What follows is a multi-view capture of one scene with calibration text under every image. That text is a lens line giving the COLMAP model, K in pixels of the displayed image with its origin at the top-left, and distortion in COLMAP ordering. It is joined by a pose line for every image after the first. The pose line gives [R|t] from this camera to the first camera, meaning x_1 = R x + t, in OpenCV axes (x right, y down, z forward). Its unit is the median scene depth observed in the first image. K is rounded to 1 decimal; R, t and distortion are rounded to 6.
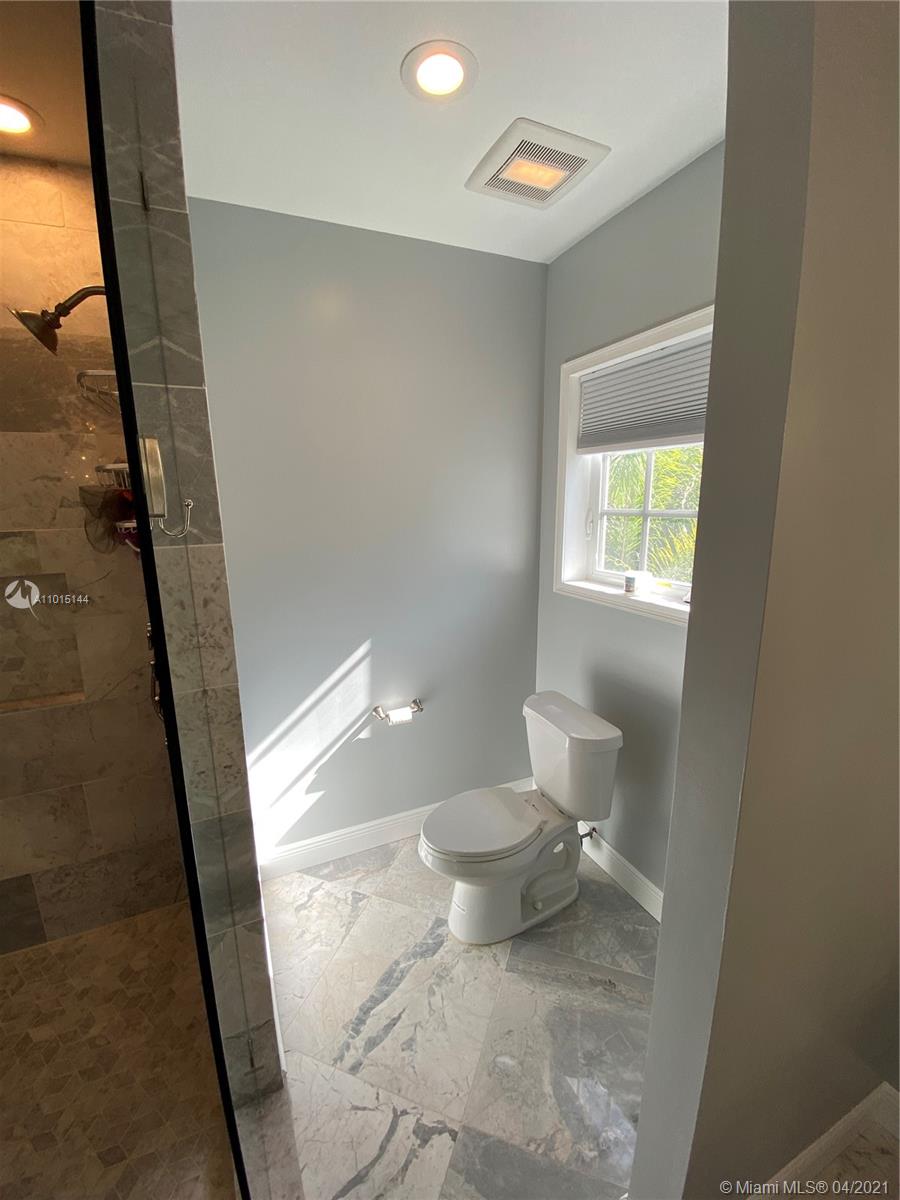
lens RADIAL K [[488.1, 0, 452.5], [0, 488.1, 595.5], [0, 0, 1]] dist [0.016767, -0.017440]
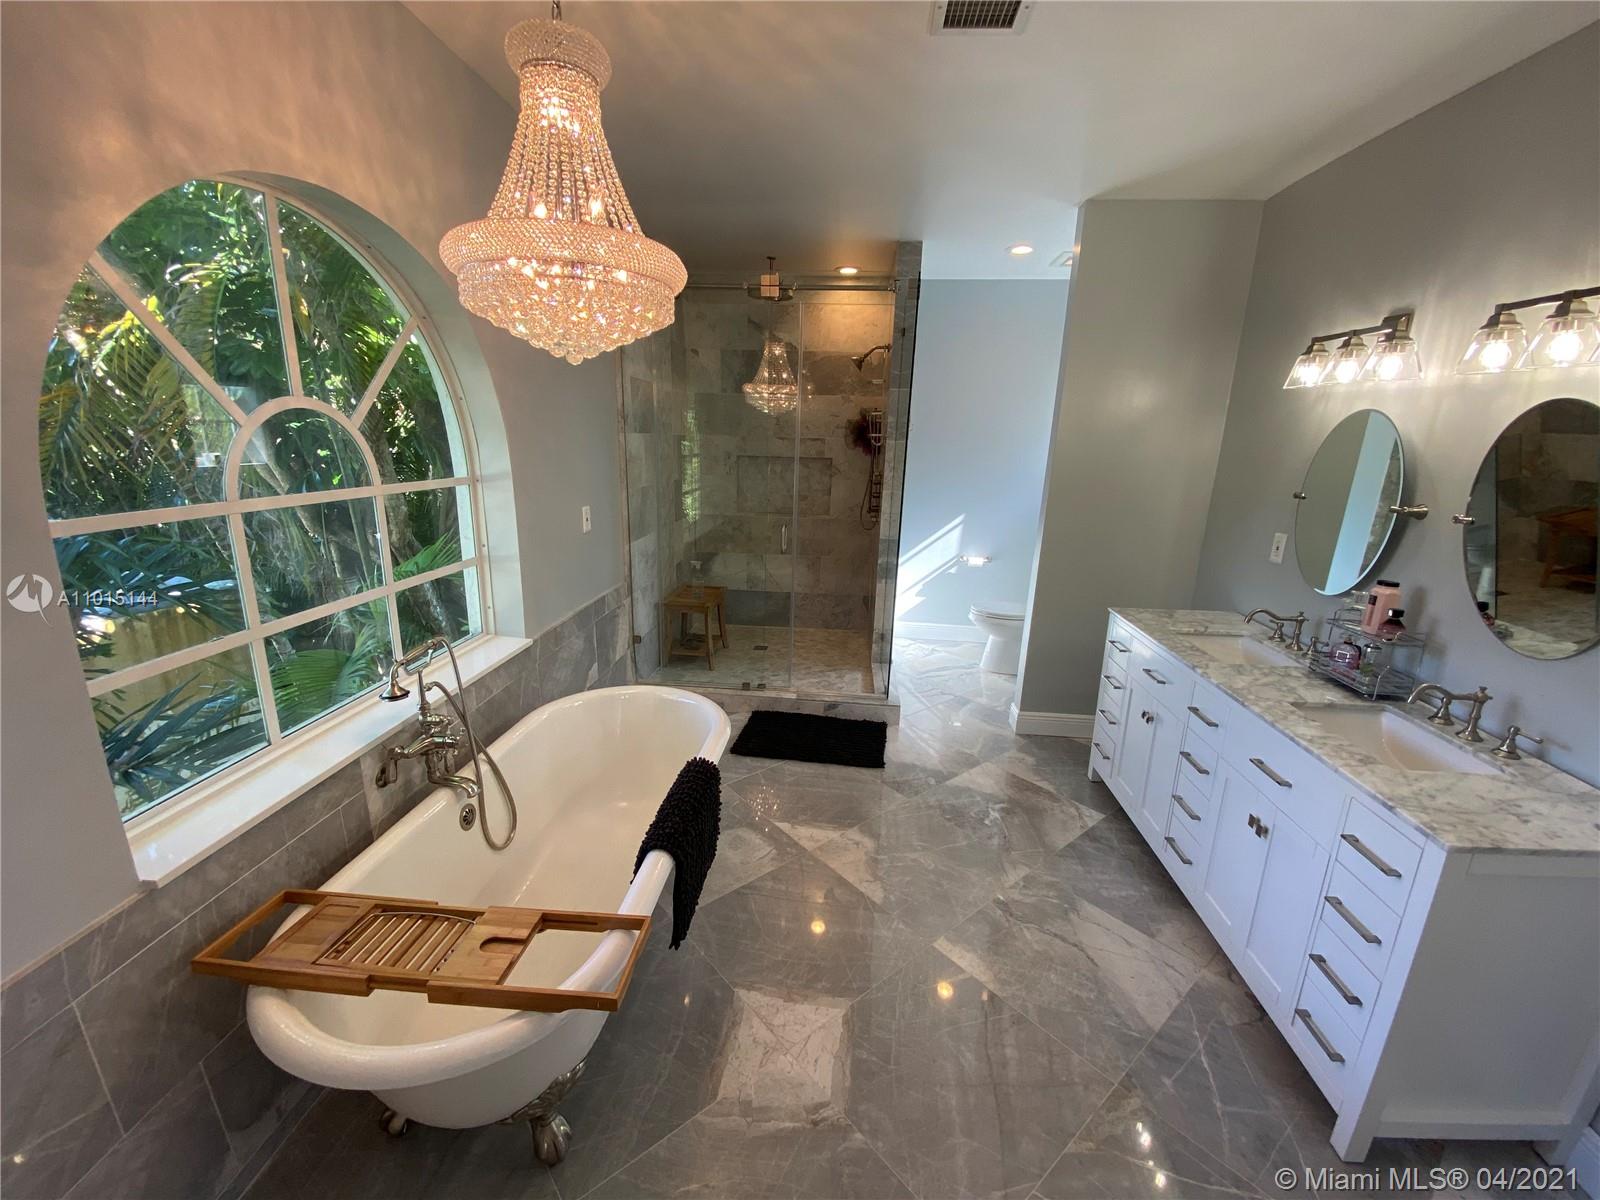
lens RADIAL K [[646.6, 0, 798.3], [0, 646.6, 606.3], [0, 0, 1]] dist [0.046109, -0.033360]
pose [[0.868483, 0.167190, -0.466674, 0.547787], [-0.142739, 0.985879, 0.087562, 0.362222], [0.474723, -0.009433, 0.880084, -1.599694]]
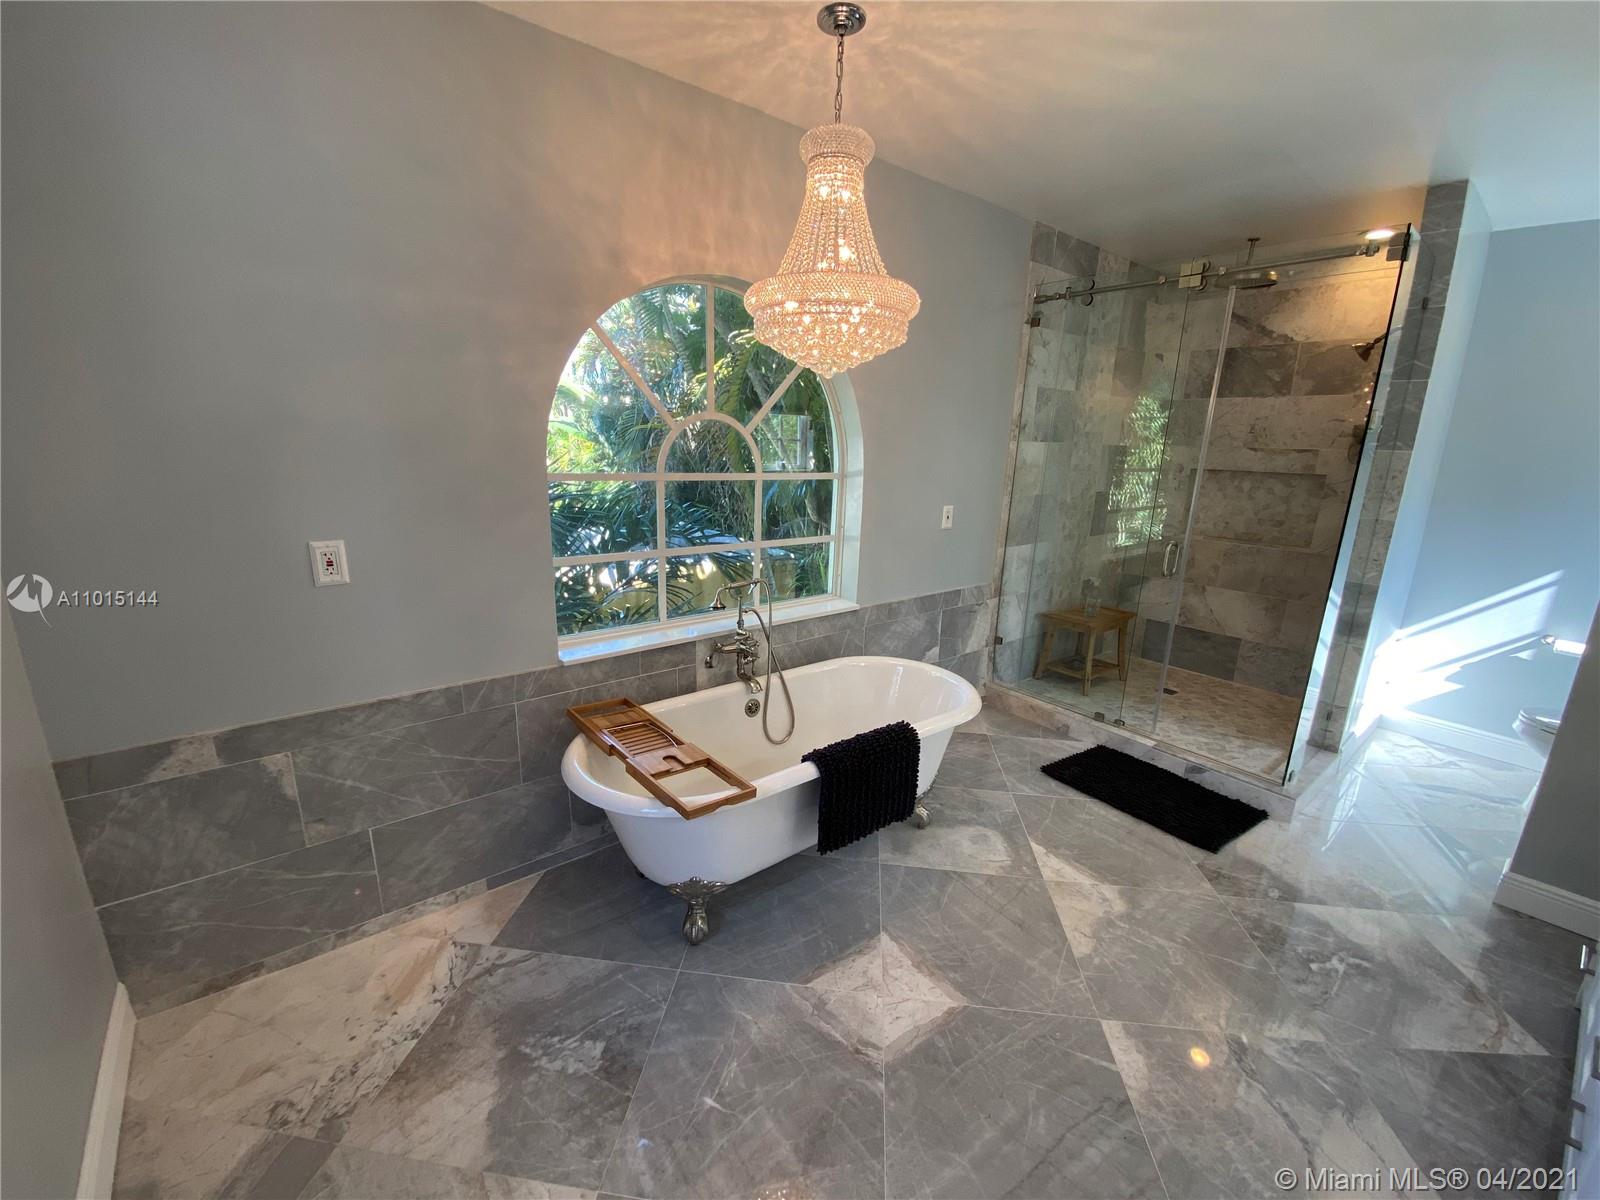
lens RADIAL K [[661.3, 0, 800.0], [0, 661.3, 600.0], [0, 0, 1]] dist [0.063782, -0.043735]
pose [[0.254819, 0.252848, -0.933346, 1.007415], [-0.233049, 0.952817, 0.194497, 0.319871], [0.938486, 0.167954, 0.301722, -1.305355]]
